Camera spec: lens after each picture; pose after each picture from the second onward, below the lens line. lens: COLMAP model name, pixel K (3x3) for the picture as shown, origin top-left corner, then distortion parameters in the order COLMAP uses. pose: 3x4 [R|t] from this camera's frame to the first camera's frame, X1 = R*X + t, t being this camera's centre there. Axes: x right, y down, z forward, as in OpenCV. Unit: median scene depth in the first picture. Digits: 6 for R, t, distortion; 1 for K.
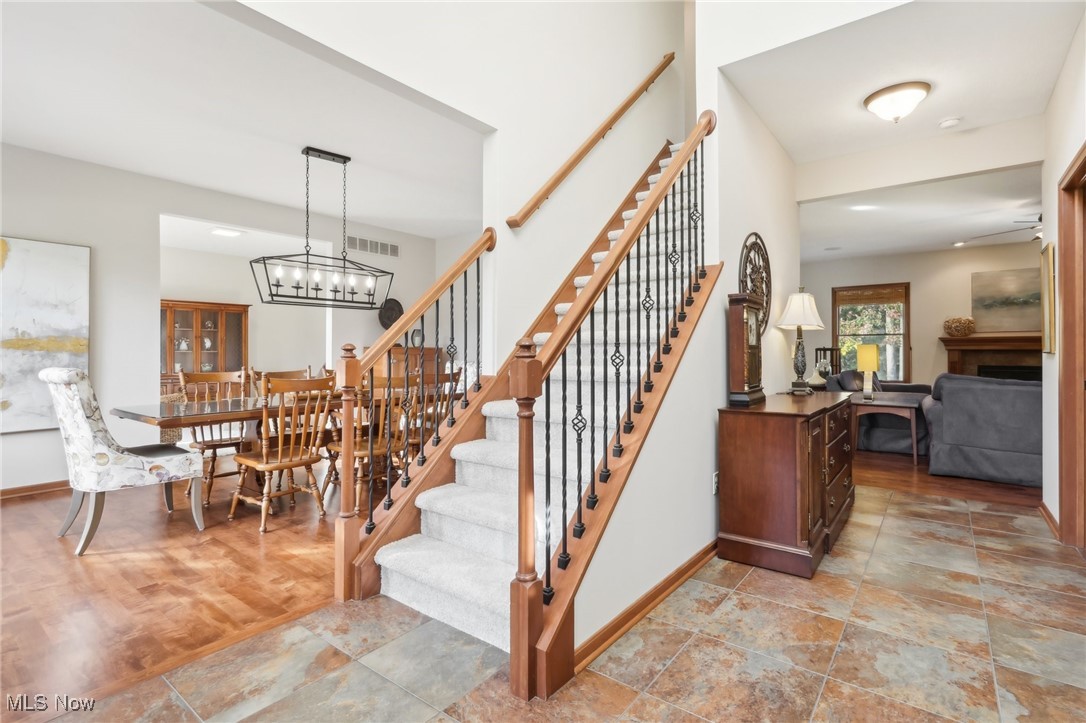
lens RADIAL K [[520.8, 0, 544.7], [0, 520.8, 348.8], [0, 0, 1]] dist [0.002689, -0.000185]
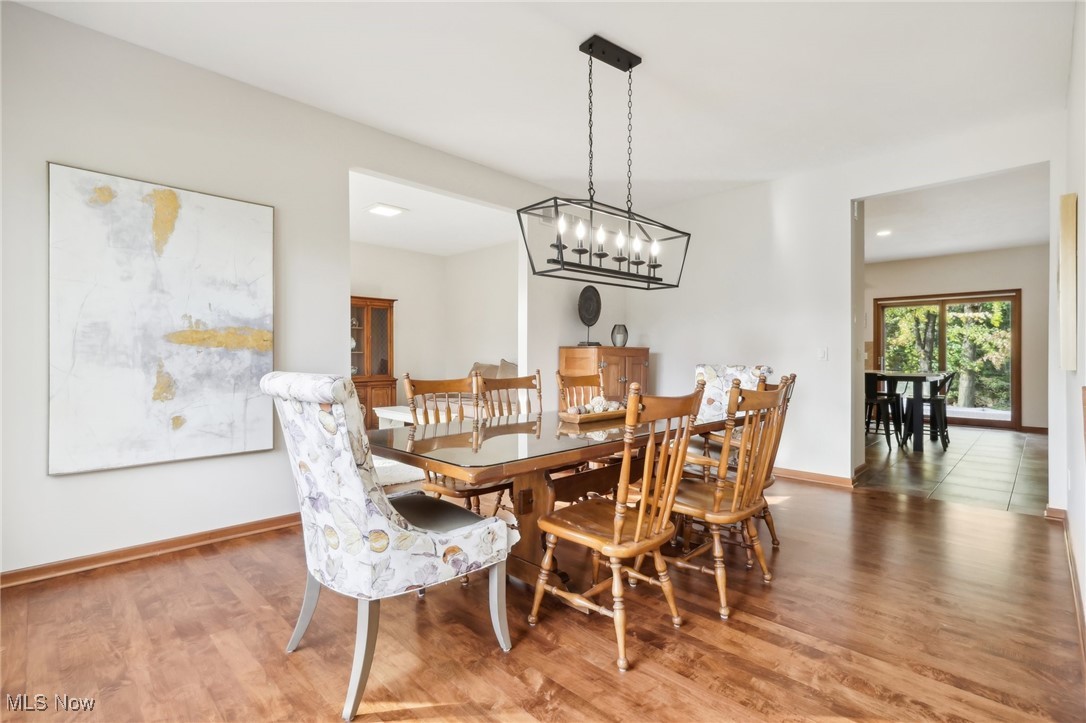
lens RADIAL K [[505.1, 0, 542.0], [0, 505.1, 363.0], [0, 0, 1]] dist [-0.001208, 0.000148]
pose [[0.993637, 0.006385, -0.112450, -0.449296], [-0.004181, 0.999795, 0.019825, 0.010149], [0.112554, -0.019228, 0.993460, 0.360527]]
